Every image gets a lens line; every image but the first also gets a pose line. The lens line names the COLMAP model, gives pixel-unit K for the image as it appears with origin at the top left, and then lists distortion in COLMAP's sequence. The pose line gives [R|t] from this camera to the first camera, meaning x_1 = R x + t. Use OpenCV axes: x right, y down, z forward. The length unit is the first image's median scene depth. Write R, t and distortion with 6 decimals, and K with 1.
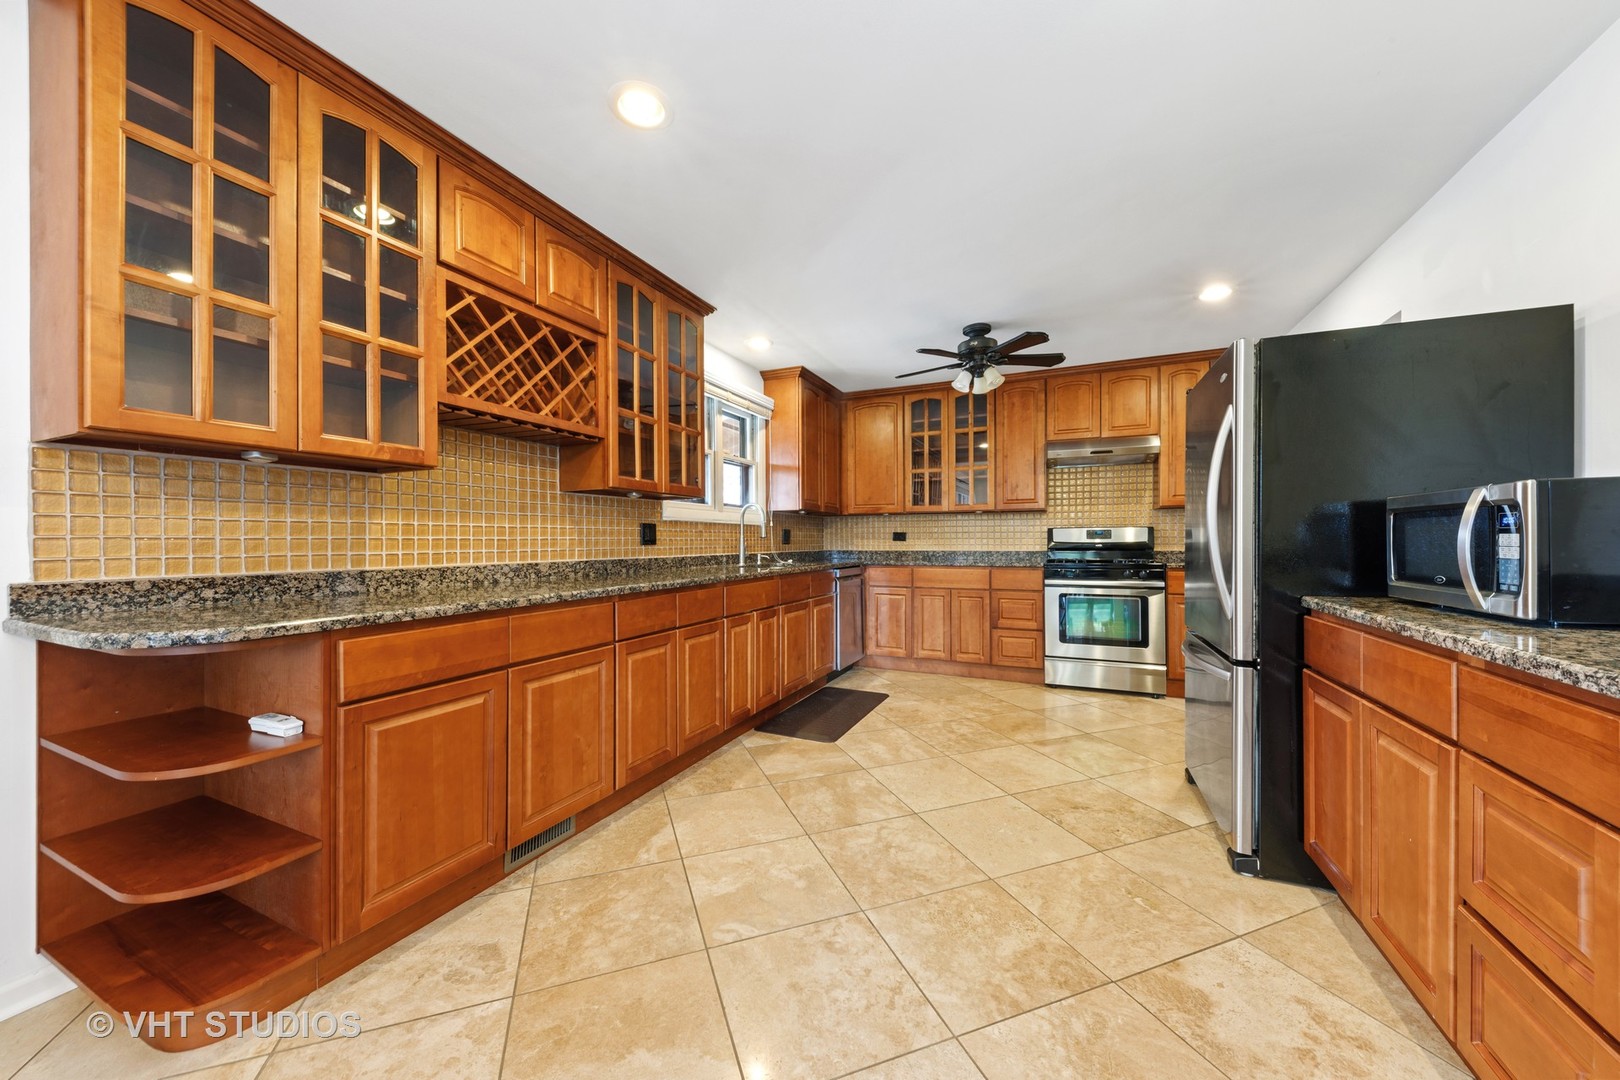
lens RADIAL K [[587.4, 0, 798.6], [0, 587.4, 540.1], [0, 0, 1]] dist [0.000867, -0.000178]
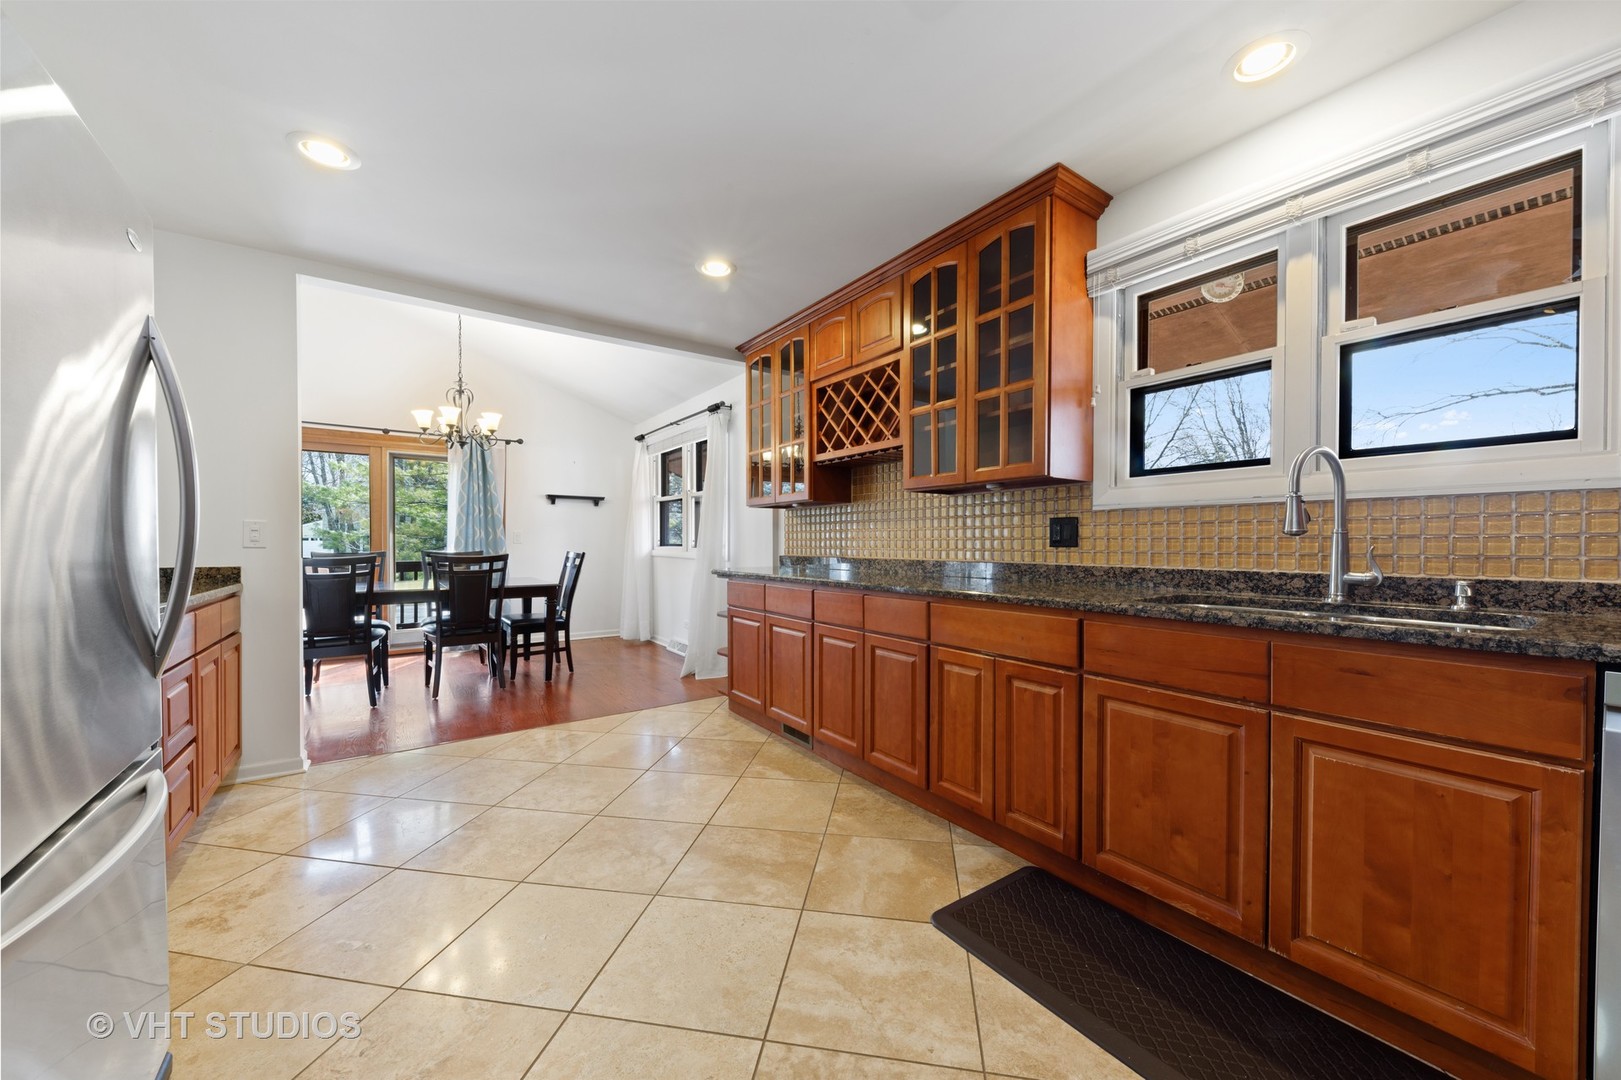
lens RADIAL K [[587.8, 0, 804.6], [0, 587.8, 546.7], [0, 0, 1]] dist [0.000867, -0.000178]
pose [[-0.510065, 0.009304, -0.860085, 0.714909], [0.002482, 0.999953, 0.009345, 0.000588], [0.860132, 0.002632, -0.510064, 1.468209]]
